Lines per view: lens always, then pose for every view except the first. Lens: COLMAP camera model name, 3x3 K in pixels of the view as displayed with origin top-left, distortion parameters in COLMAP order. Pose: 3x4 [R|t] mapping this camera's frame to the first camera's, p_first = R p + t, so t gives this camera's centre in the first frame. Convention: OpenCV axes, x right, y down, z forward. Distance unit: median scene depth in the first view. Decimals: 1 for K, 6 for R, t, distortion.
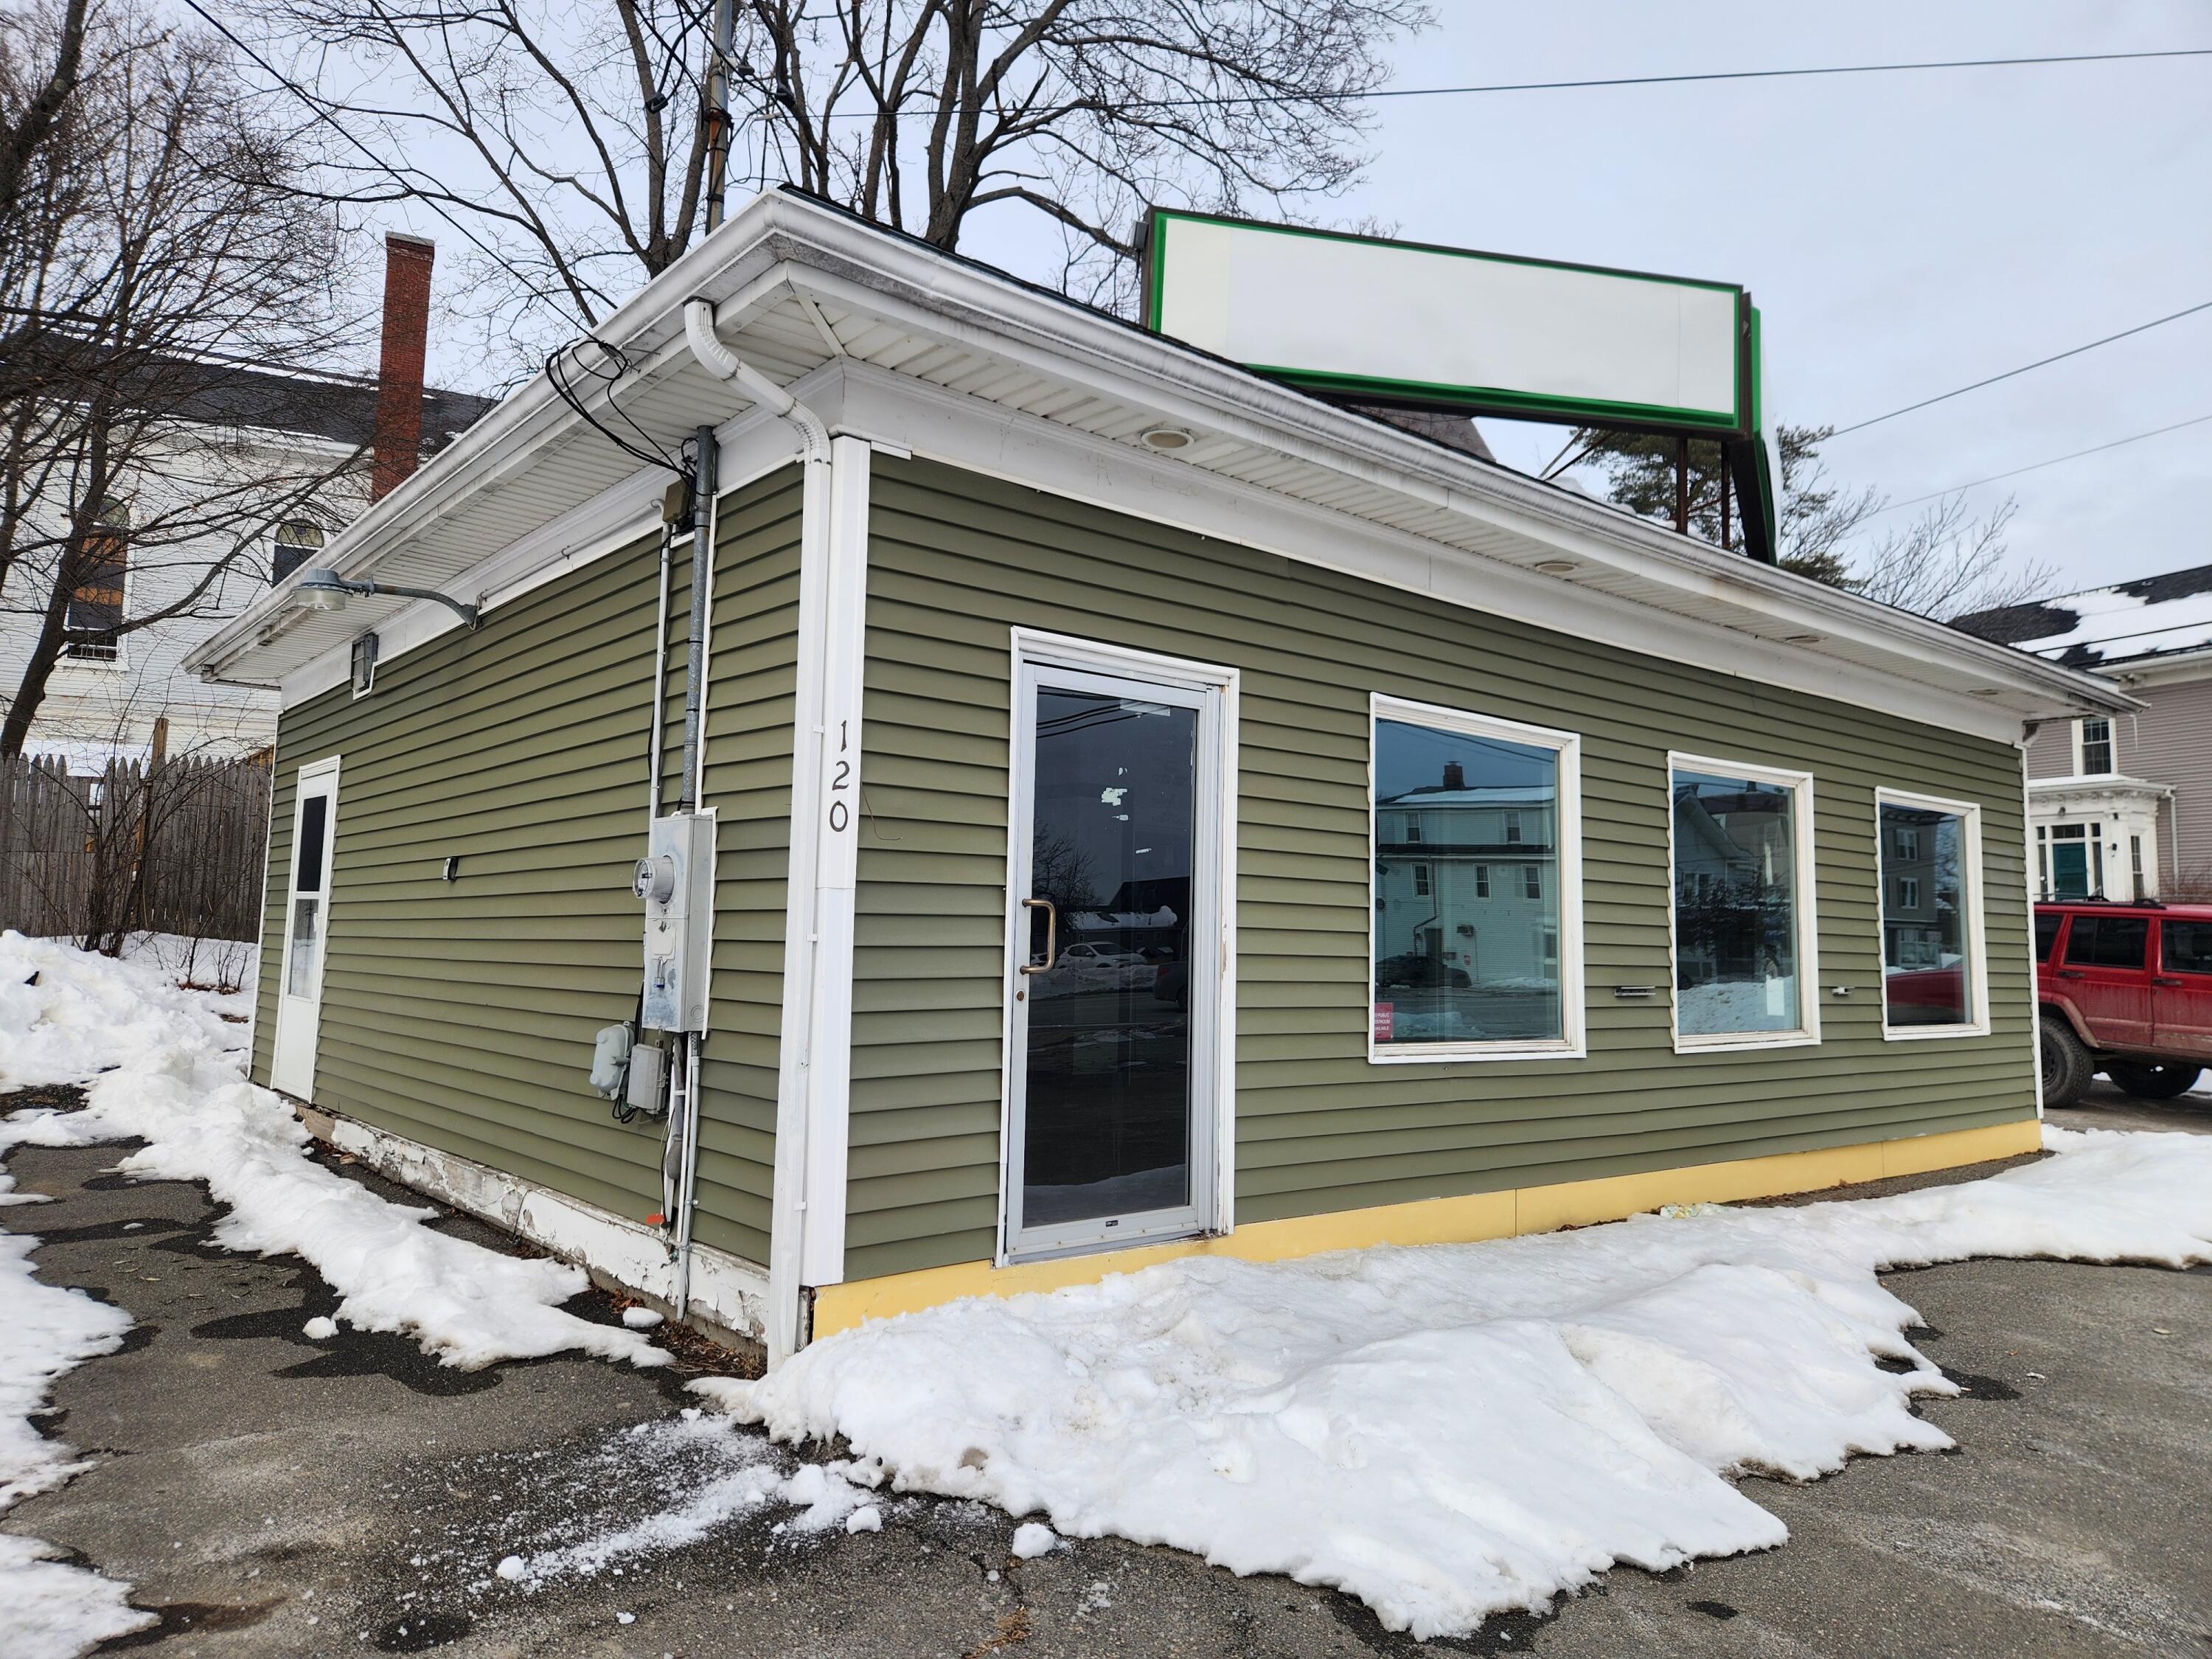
lens RADIAL K [[1505.0, 0, 1103.1], [0, 1505.0, 799.5], [0, 0, 1]] dist [0.076547, -0.064076]
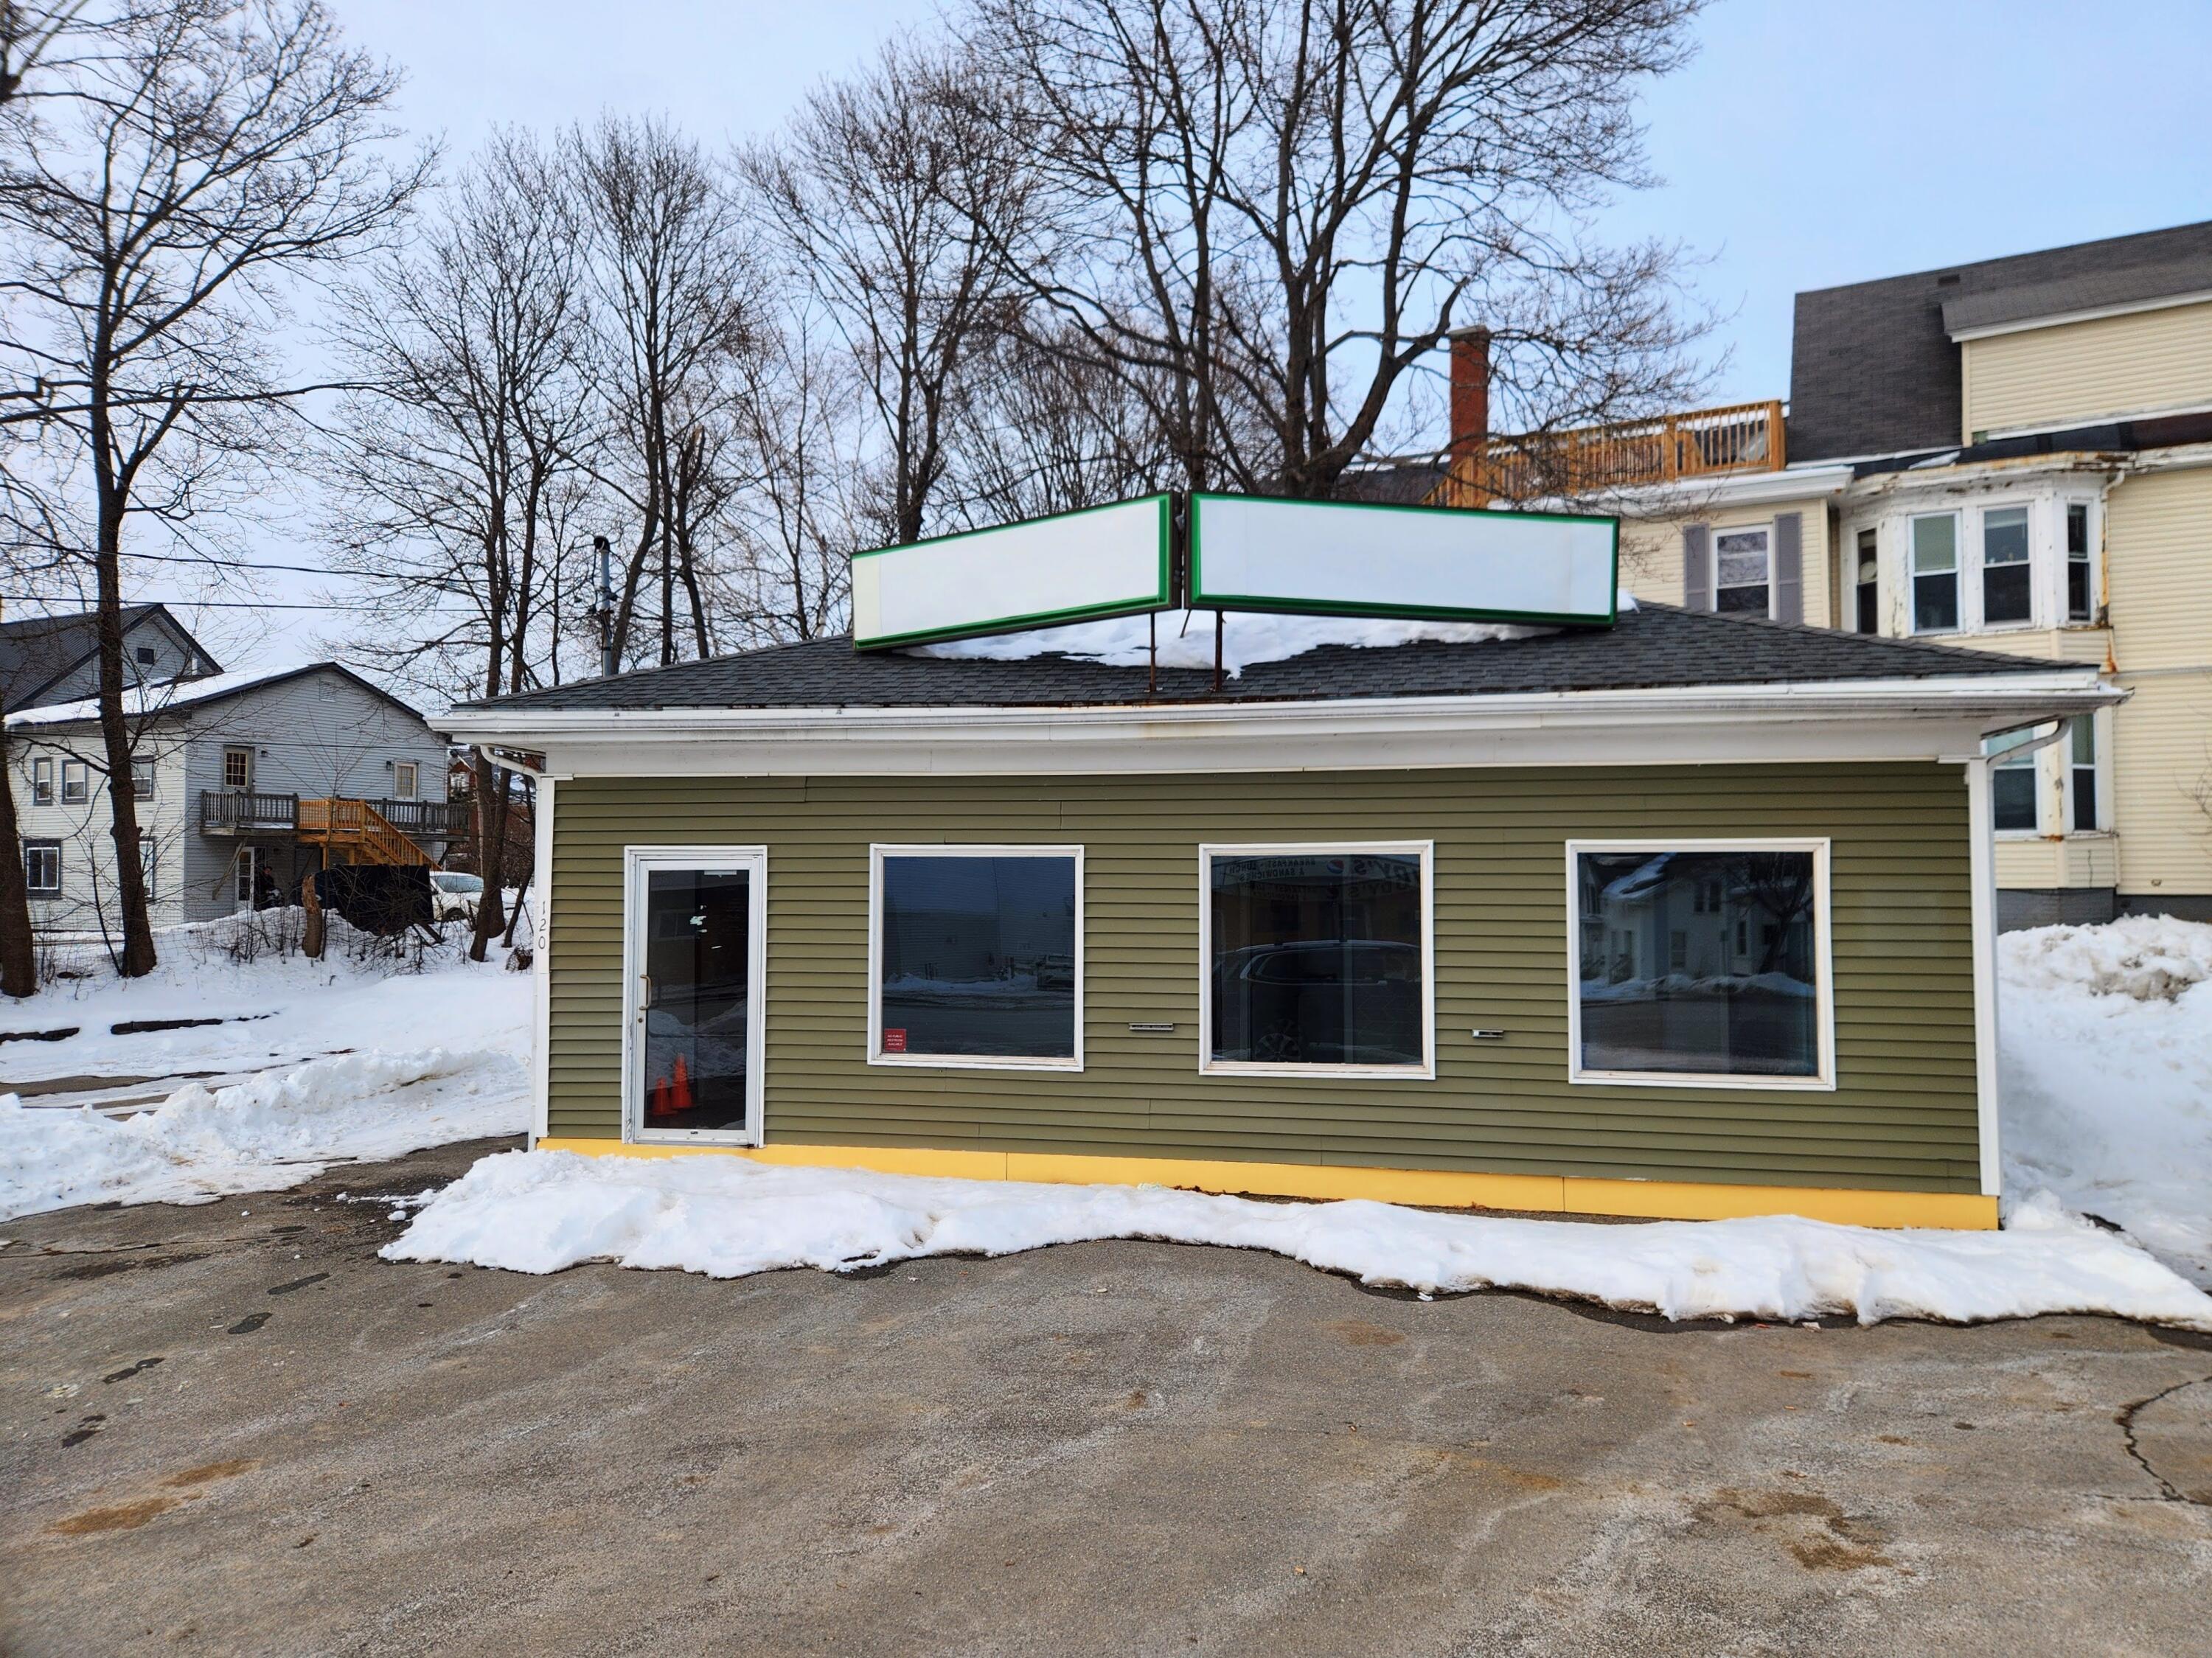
lens RADIAL K [[1486.2, 0, 1106.0], [0, 1486.2, 829.0], [0, 0, 1]] dist [0.031443, -0.001697]
pose [[0.621250, -0.054553, -0.781711, 1.842110], [0.084568, 0.996415, -0.002328, -0.070647], [0.779035, -0.064661, 0.623637, 0.200966]]
